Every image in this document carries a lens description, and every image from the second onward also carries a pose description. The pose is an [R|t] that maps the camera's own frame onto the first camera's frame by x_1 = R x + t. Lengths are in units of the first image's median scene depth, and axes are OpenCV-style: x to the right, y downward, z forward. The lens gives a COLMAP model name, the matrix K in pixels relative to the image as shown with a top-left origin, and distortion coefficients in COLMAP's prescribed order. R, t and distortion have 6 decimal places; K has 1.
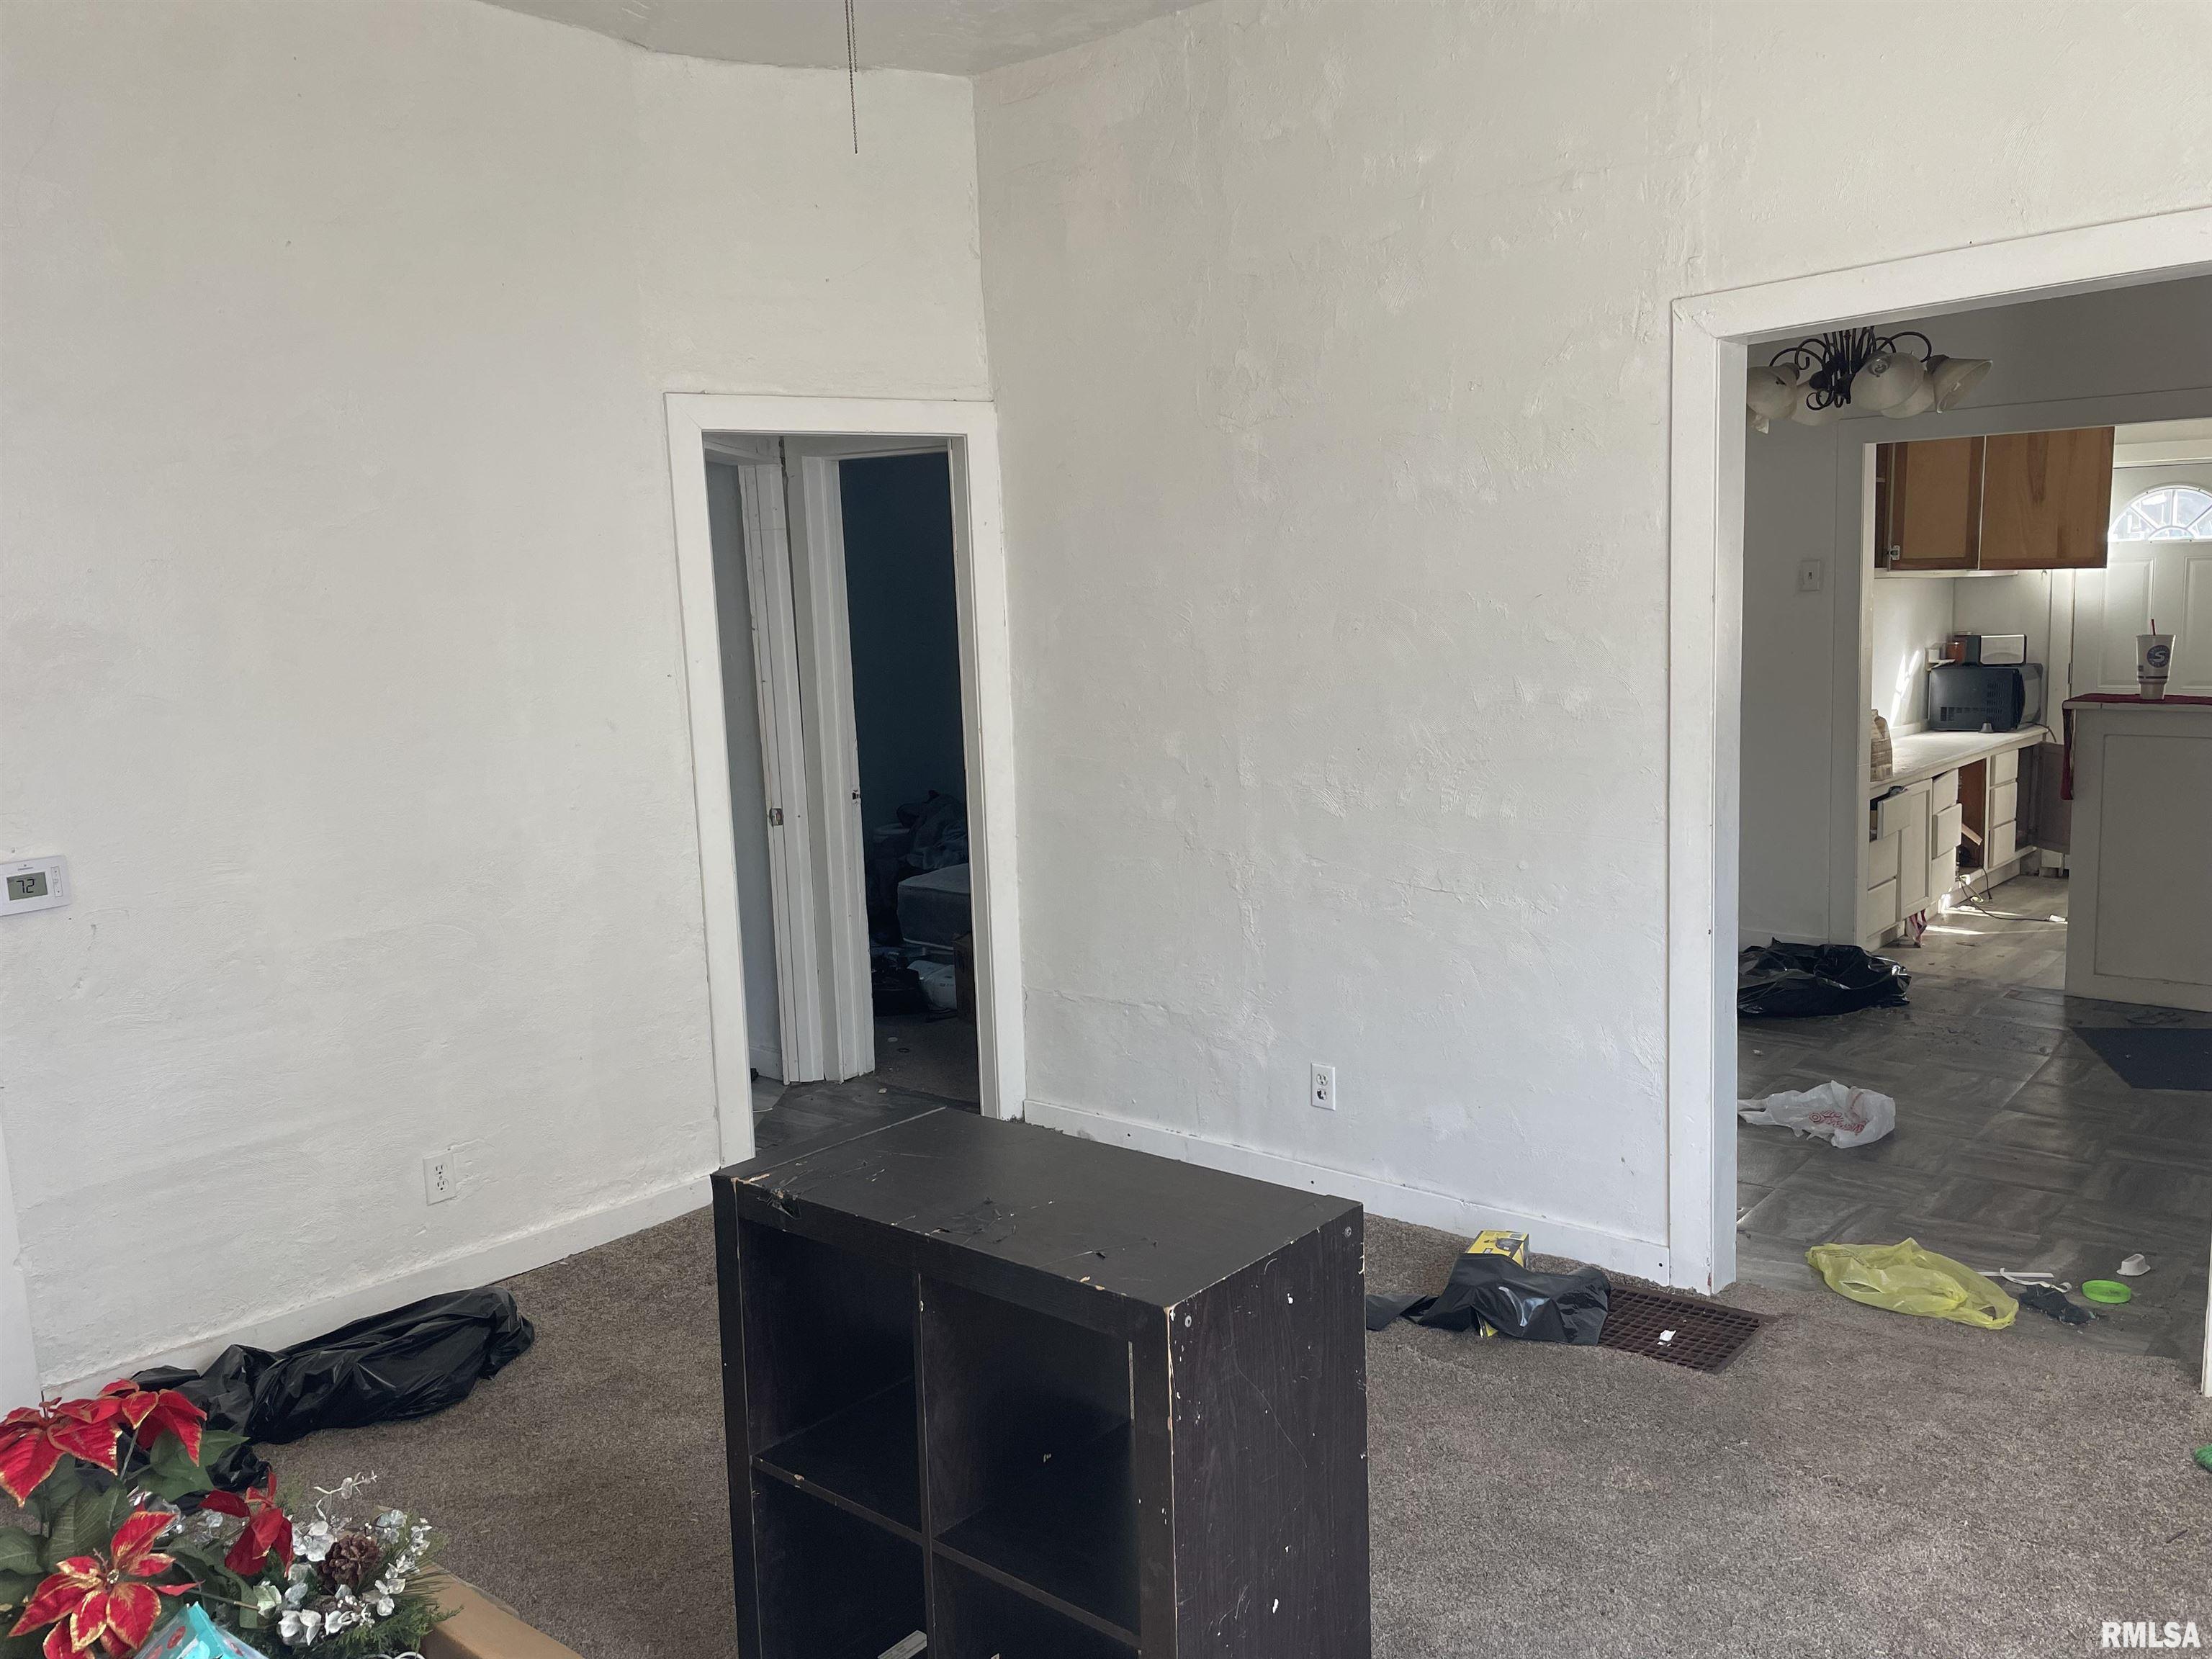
lens RADIAL K [[1638.3, 0, 1106.0], [0, 1638.3, 829.5], [0, 0, 1]] dist [0.004410, -0.027879]
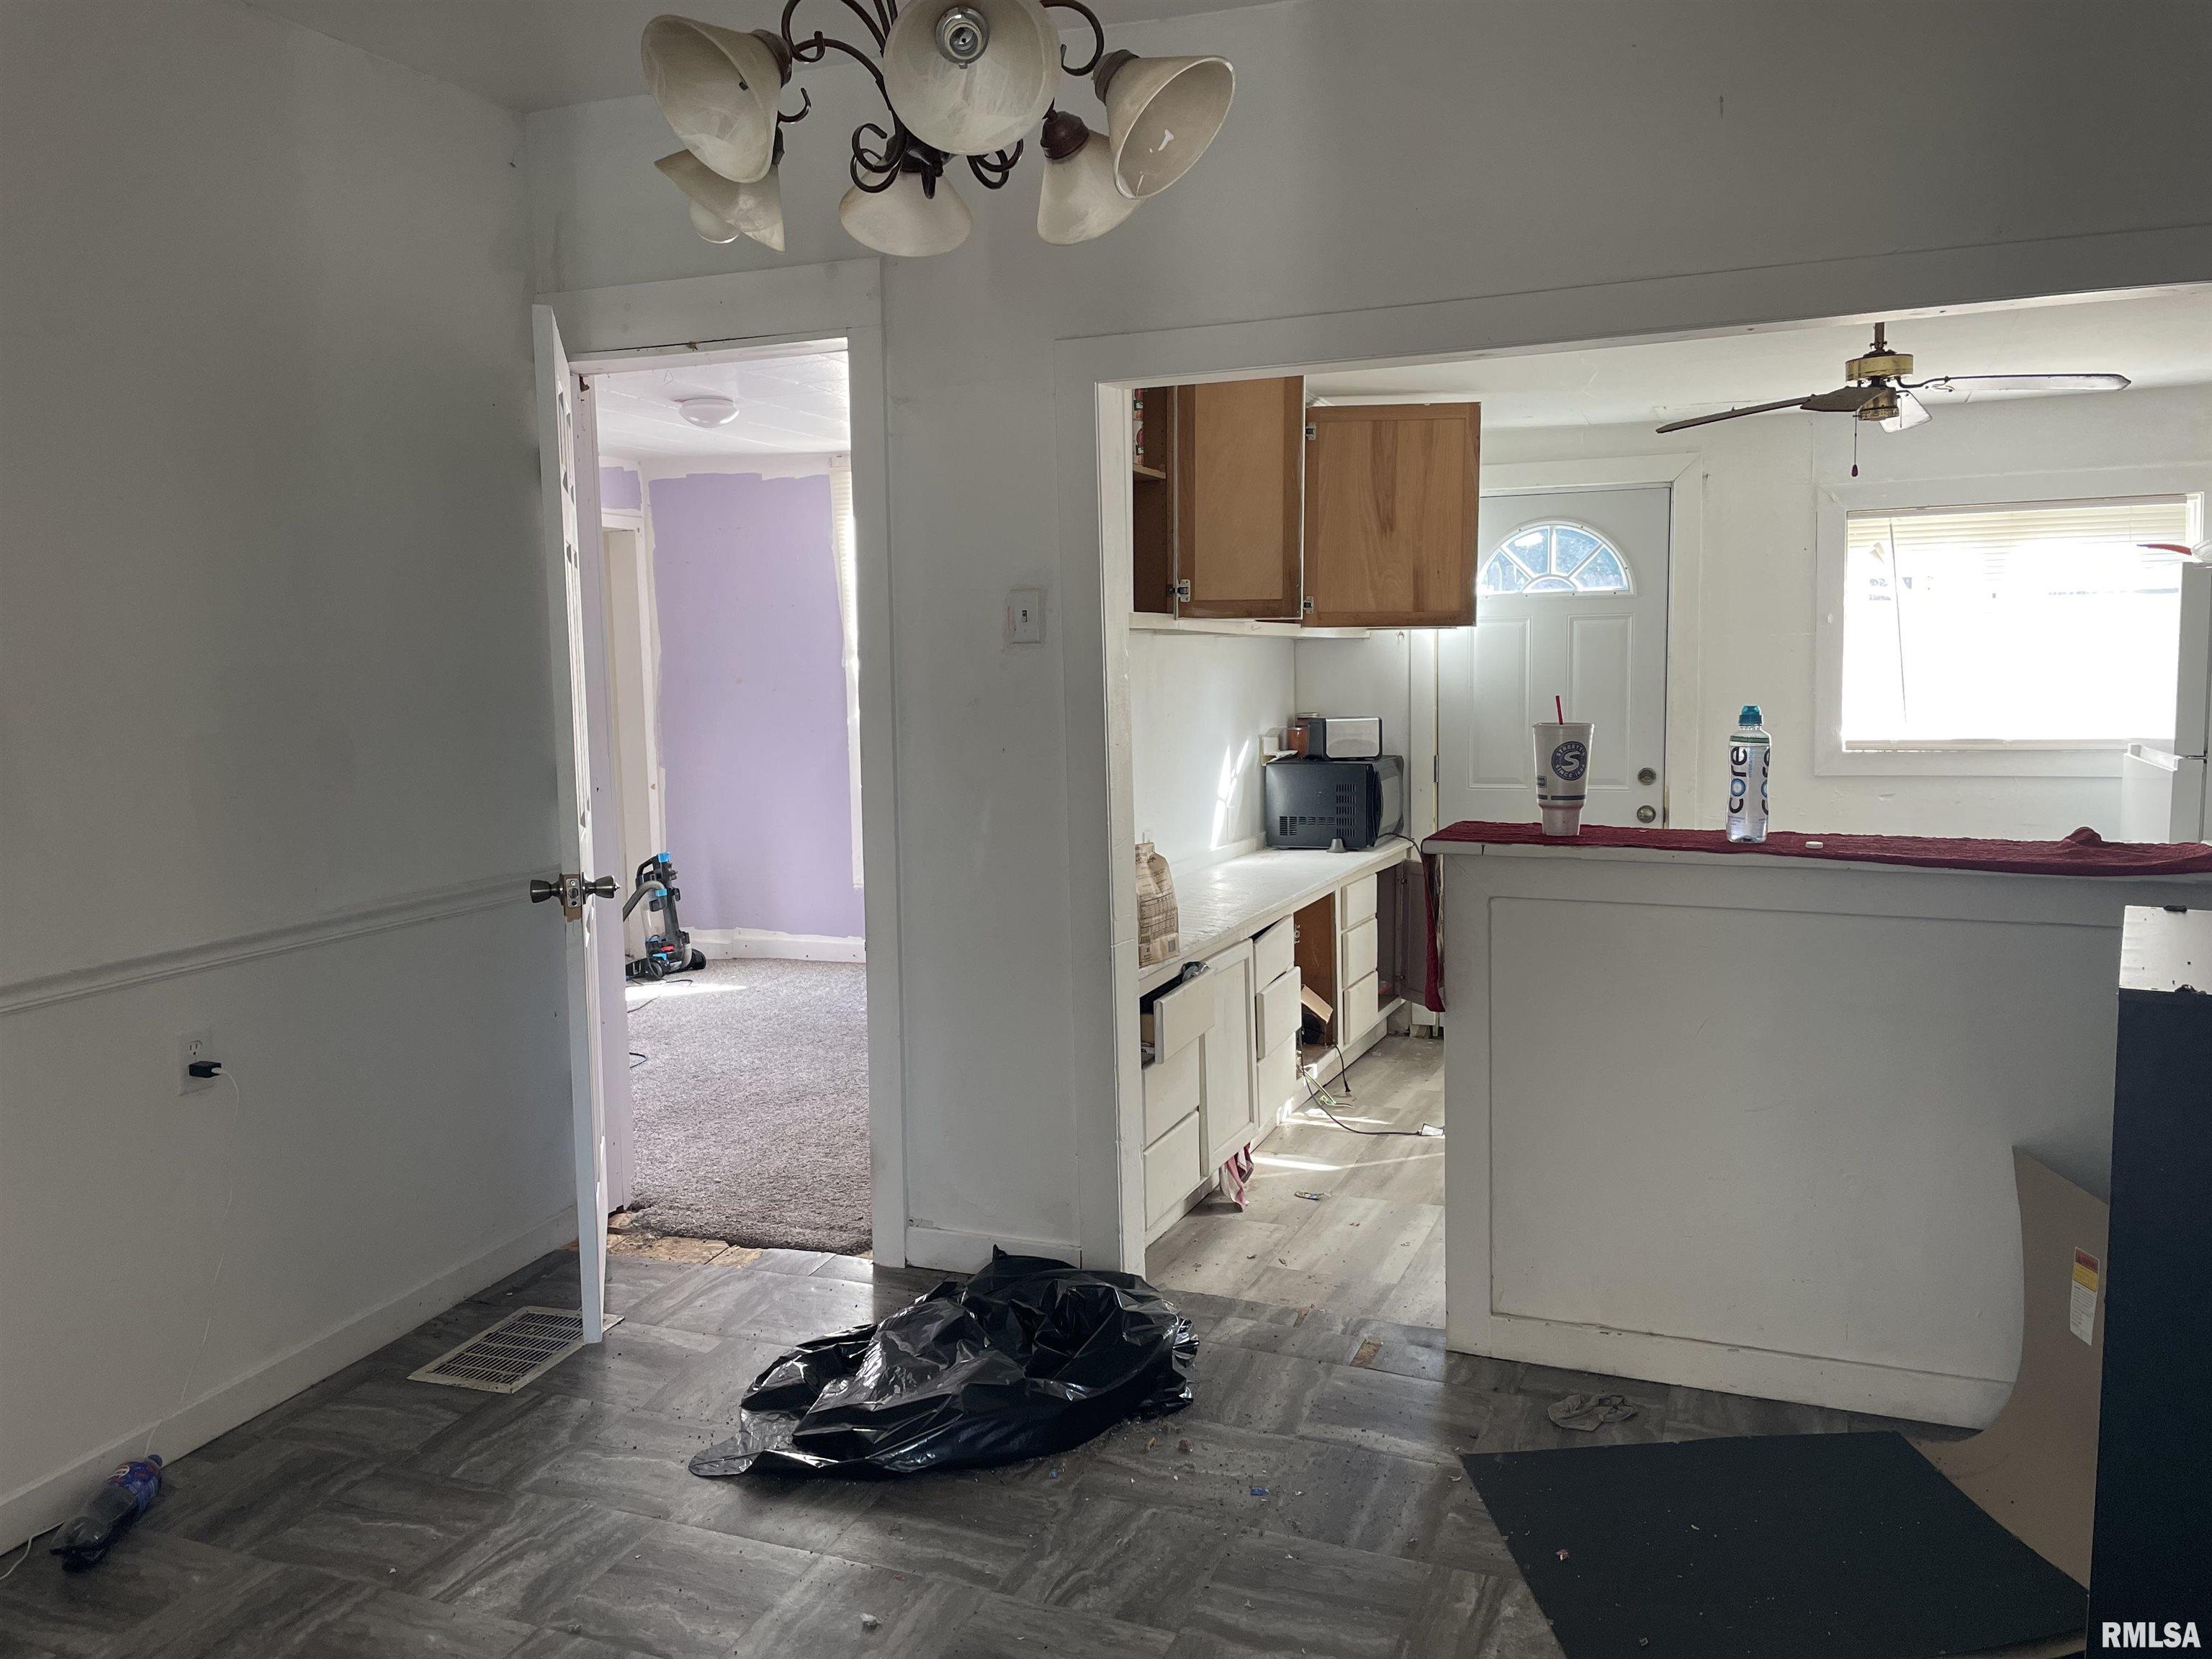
lens RADIAL K [[1650.2, 0, 1106.0], [0, 1650.2, 829.5], [0, 0, 1]] dist [0.060610, -0.003139]
pose [[0.945628, -0.014897, 0.324909, 0.214448], [0.029631, 0.998742, -0.040445, -0.044991], [-0.323898, 0.047873, 0.944880, 0.358421]]
